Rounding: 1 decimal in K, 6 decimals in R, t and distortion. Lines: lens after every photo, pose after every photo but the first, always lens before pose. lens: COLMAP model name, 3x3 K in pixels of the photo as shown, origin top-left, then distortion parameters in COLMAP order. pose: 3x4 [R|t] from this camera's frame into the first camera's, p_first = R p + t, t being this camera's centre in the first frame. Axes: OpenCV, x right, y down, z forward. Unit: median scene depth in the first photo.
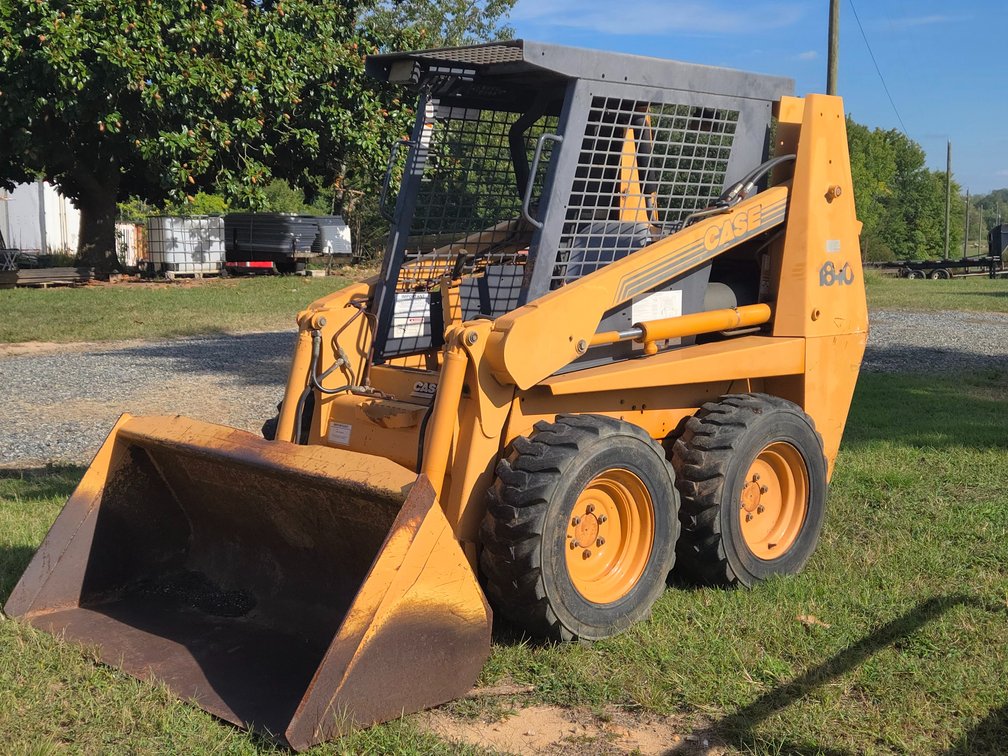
lens RADIAL K [[1336.7, 0, 504.0], [0, 1336.7, 378.0], [0, 0, 1]] dist [0.222197, -0.000464]
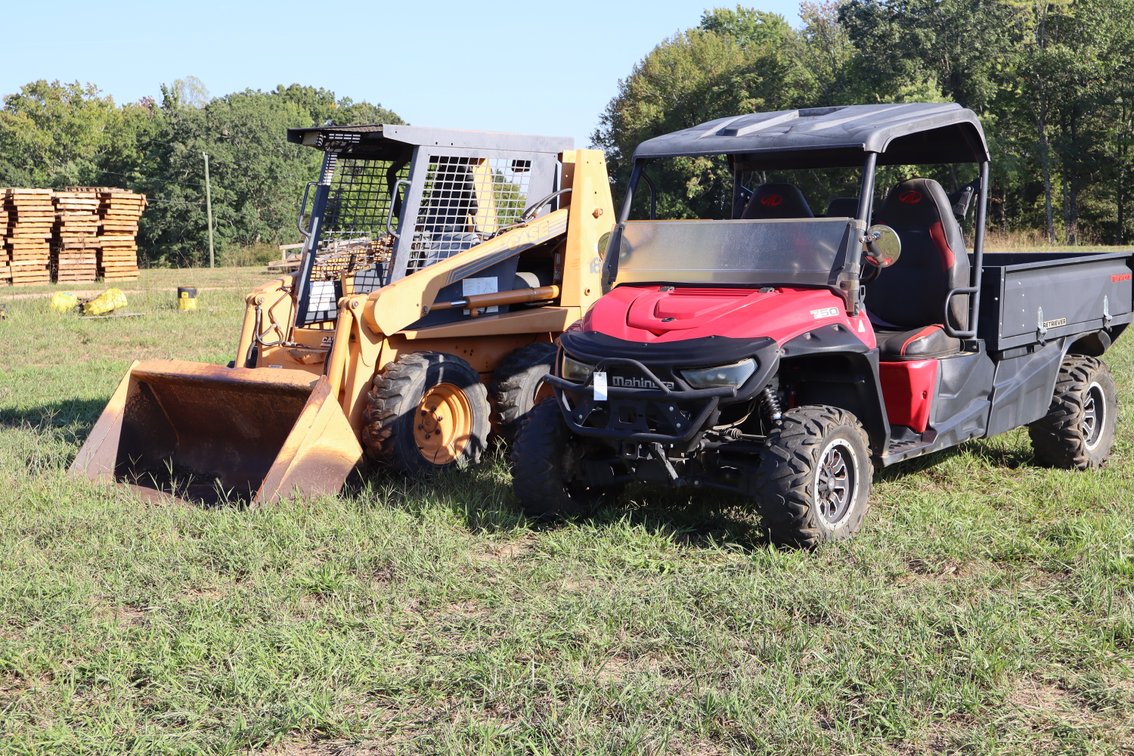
lens RADIAL K [[1478.5, 0, 567.0], [0, 1478.5, 378.0], [0, 0, 1]] dist [0.138359, -0.049189]
pose [[0.997073, -0.022735, 0.073000, 0.088165], [0.023692, 0.999644, -0.012273, 0.077771], [-0.072695, 0.013966, 0.997256, -0.734511]]
